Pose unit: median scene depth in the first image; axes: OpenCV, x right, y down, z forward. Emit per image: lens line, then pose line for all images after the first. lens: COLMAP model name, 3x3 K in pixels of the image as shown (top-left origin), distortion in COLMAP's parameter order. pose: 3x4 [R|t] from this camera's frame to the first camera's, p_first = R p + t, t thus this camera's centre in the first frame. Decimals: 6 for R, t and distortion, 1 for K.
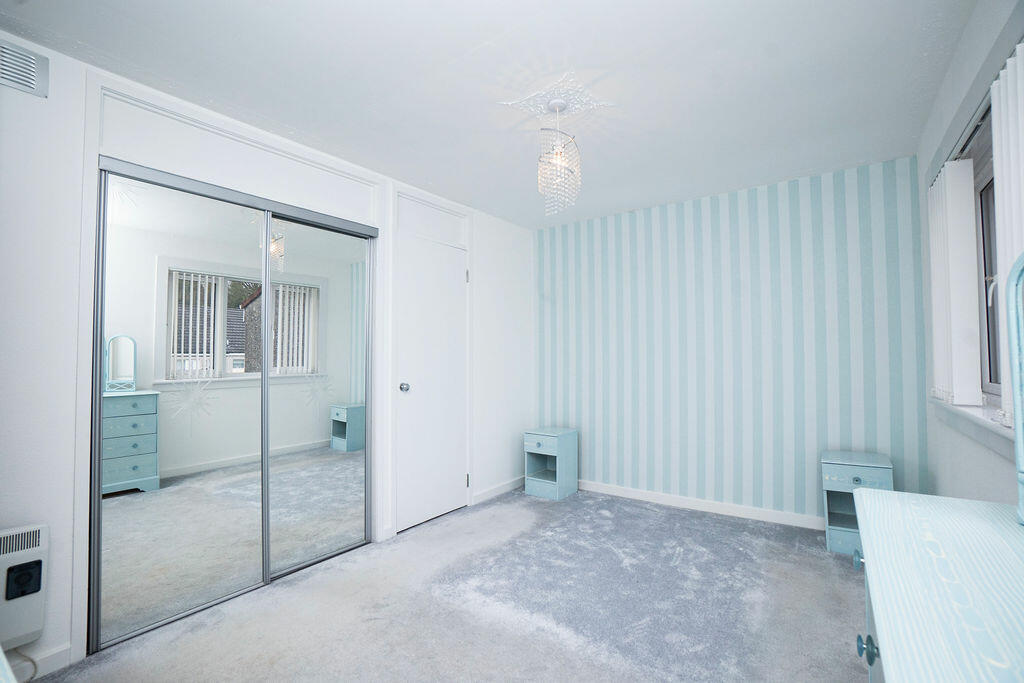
lens RADIAL K [[448.3, 0, 509.5], [0, 448.3, 344.6], [0, 0, 1]] dist [-0.046597, 0.000578]
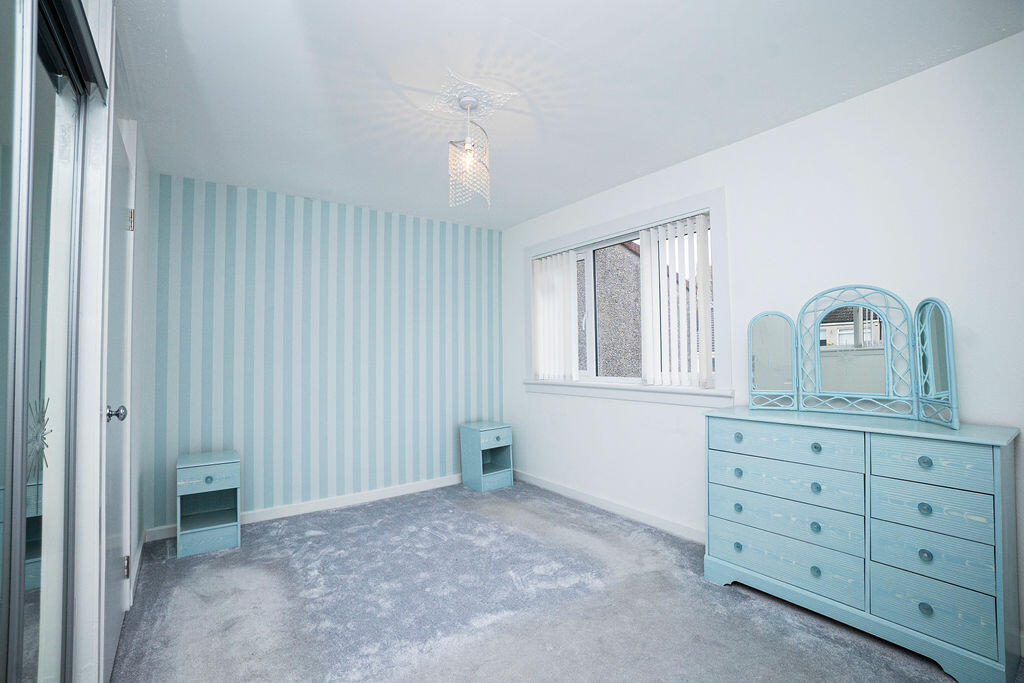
lens RADIAL K [[448.3, 0, 509.5], [0, 448.3, 344.6], [0, 0, 1]] dist [-0.046597, 0.000578]
pose [[0.331685, 0.018861, 0.943202, -0.525953], [-0.017877, 0.999746, -0.013705, 0.009064], [-0.943221, -0.012316, 0.331938, 0.374062]]
